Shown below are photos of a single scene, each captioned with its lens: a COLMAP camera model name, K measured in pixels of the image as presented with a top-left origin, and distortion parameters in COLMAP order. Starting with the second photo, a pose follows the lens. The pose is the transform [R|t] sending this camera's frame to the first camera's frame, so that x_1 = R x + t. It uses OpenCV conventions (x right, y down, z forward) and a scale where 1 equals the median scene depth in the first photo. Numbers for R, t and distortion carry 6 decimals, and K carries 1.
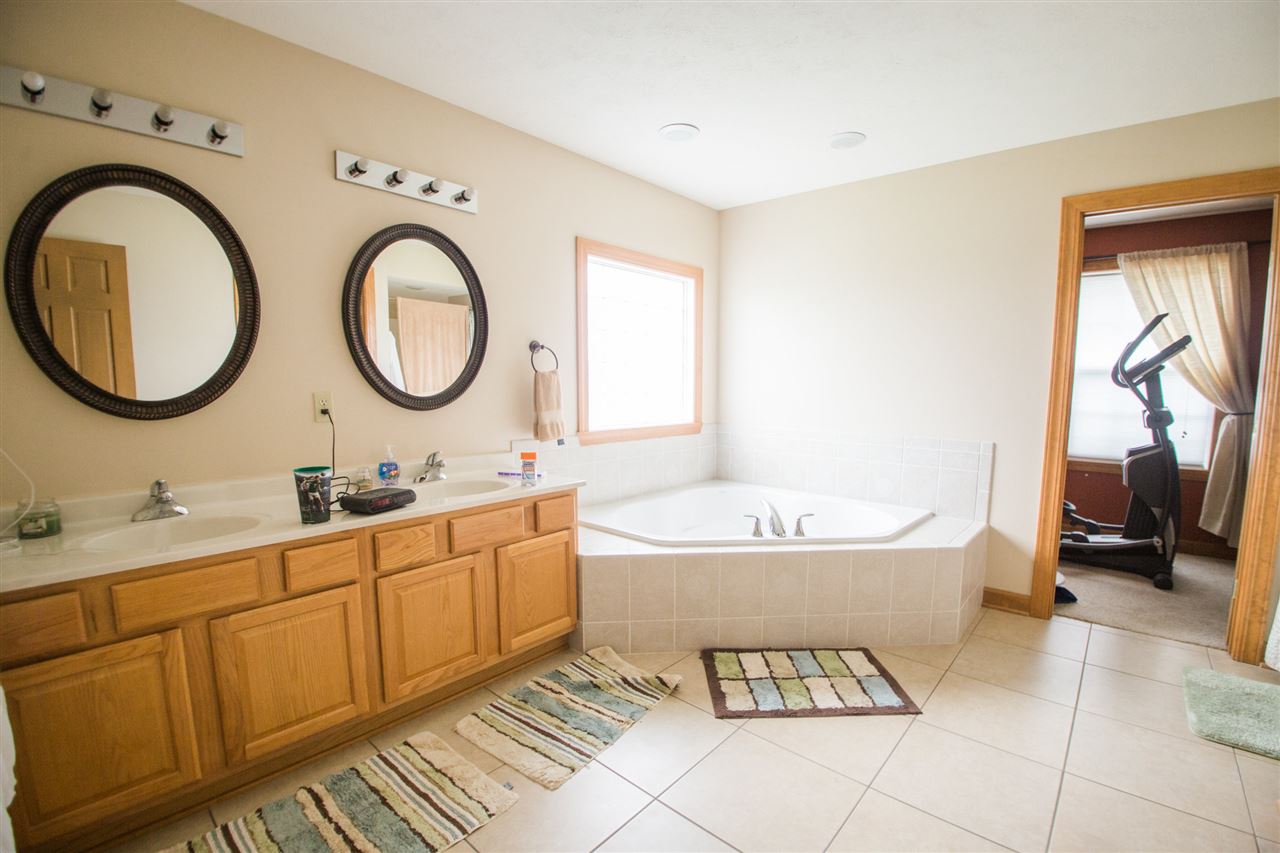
lens RADIAL K [[563.6, 0, 662.6], [0, 563.6, 440.8], [0, 0, 1]] dist [-0.034664, -0.000304]
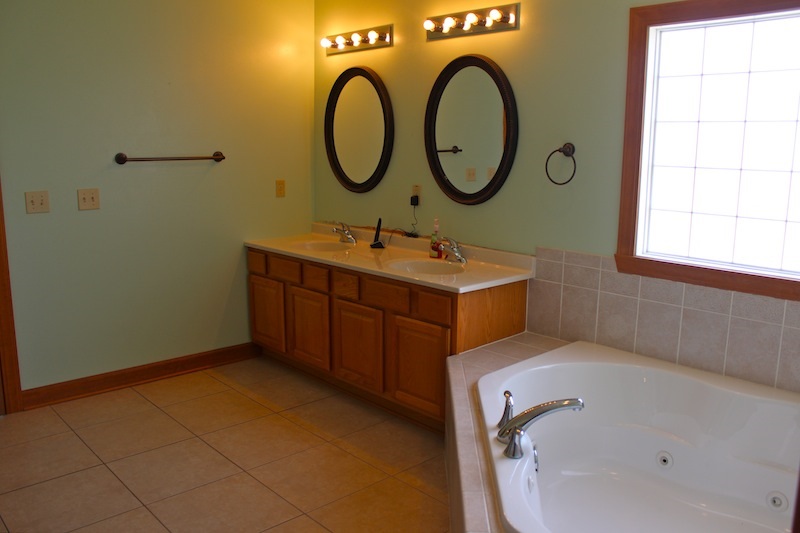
lens RADIAL K [[672.5, 0, 400.0], [0, 672.5, 266.5], [0, 0, 1]] dist [-0.147870, 0.126841]
pose [[-0.114940, 0.178029, -0.977289, 1.227485], [-0.113859, 0.974965, 0.190997, -0.217477], [0.986826, 0.133227, -0.091792, 1.180604]]
